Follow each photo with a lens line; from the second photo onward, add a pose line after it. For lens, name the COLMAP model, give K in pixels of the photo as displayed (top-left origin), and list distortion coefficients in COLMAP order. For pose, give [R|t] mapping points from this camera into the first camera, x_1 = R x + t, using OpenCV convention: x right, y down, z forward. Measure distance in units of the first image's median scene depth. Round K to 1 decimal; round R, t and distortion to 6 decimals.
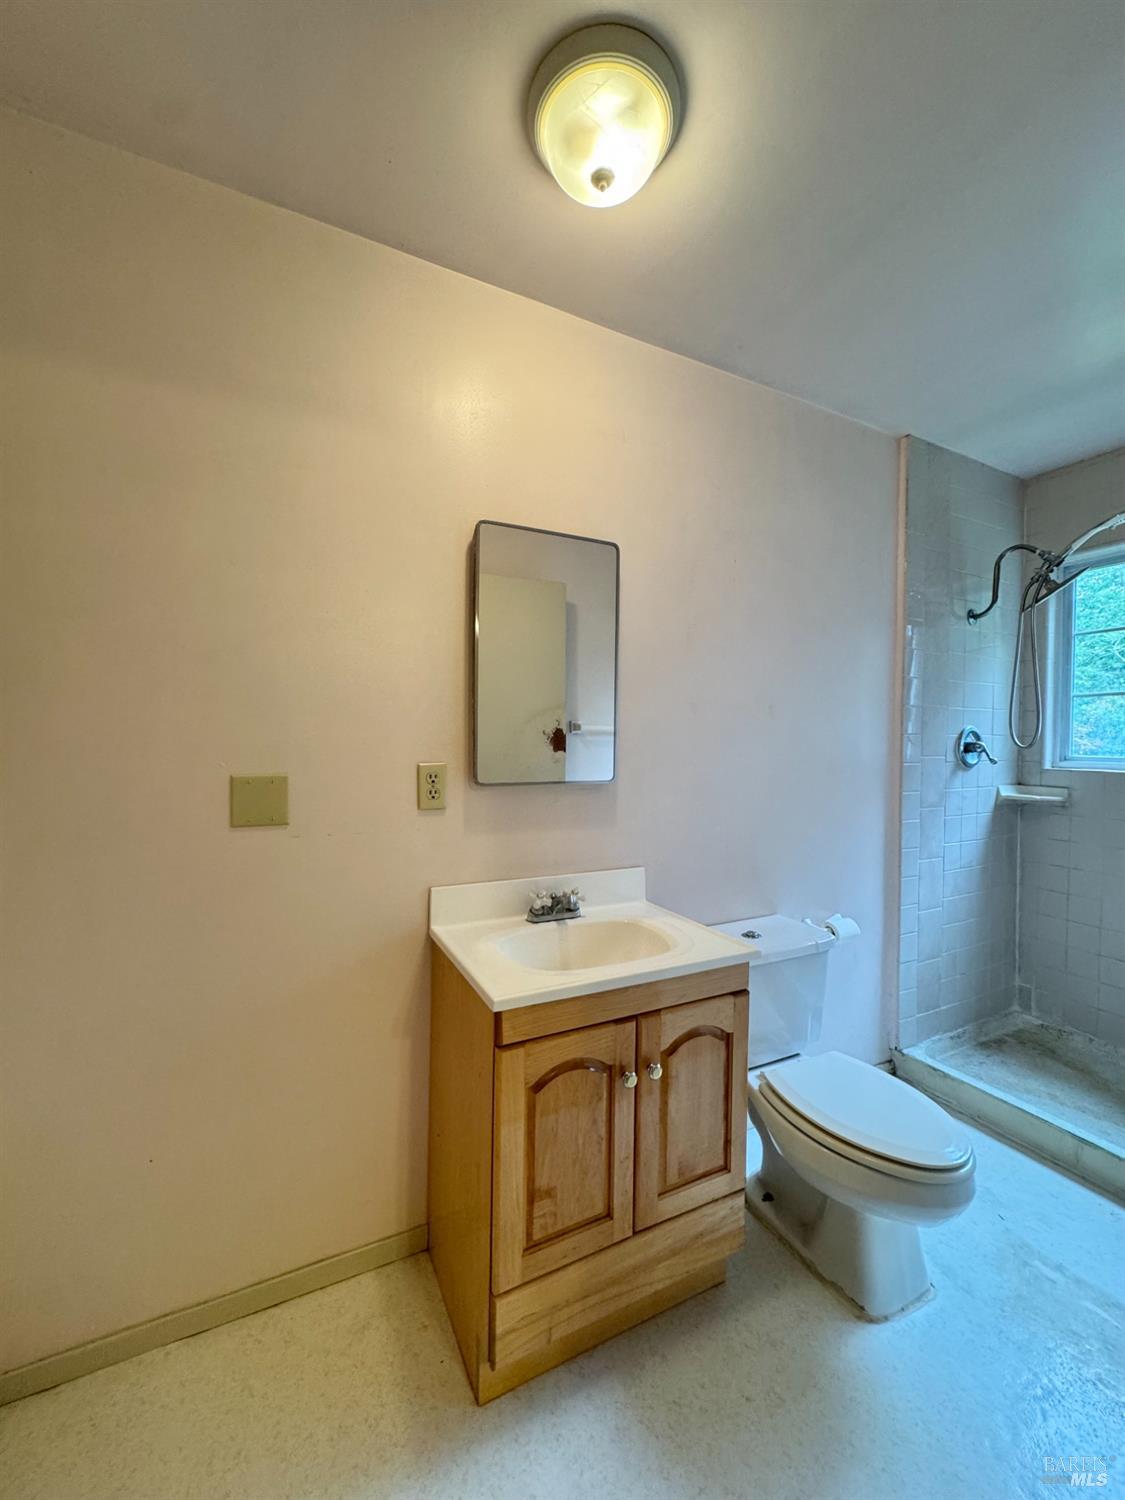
lens RADIAL K [[596.4, 0, 562.5], [0, 596.4, 743.9], [0, 0, 1]] dist [0.000991, 0.000287]
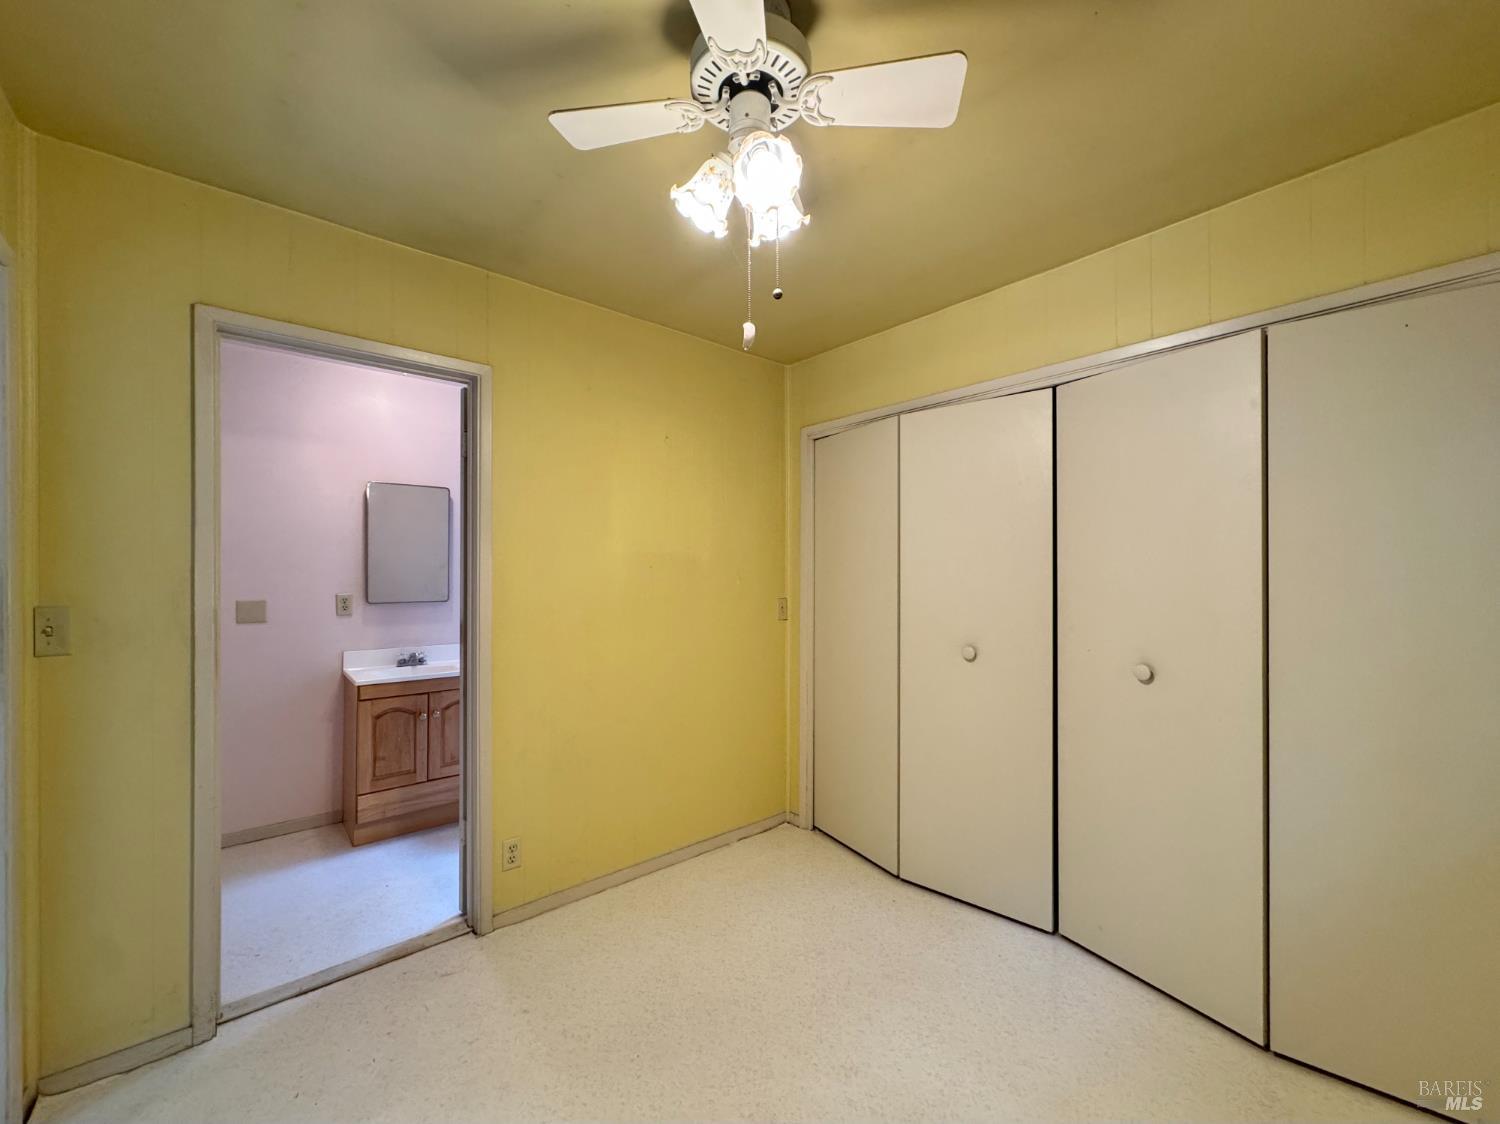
lens RADIAL K [[596.4, 0, 747.4], [0, 596.4, 562.4], [0, 0, 1]] dist [0.000991, 0.000287]
pose [[0.969456, -0.004529, 0.245222, 0.799354], [0.007615, 0.999903, -0.011637, -0.053629], [-0.245146, 0.013149, 0.969397, -1.741516]]
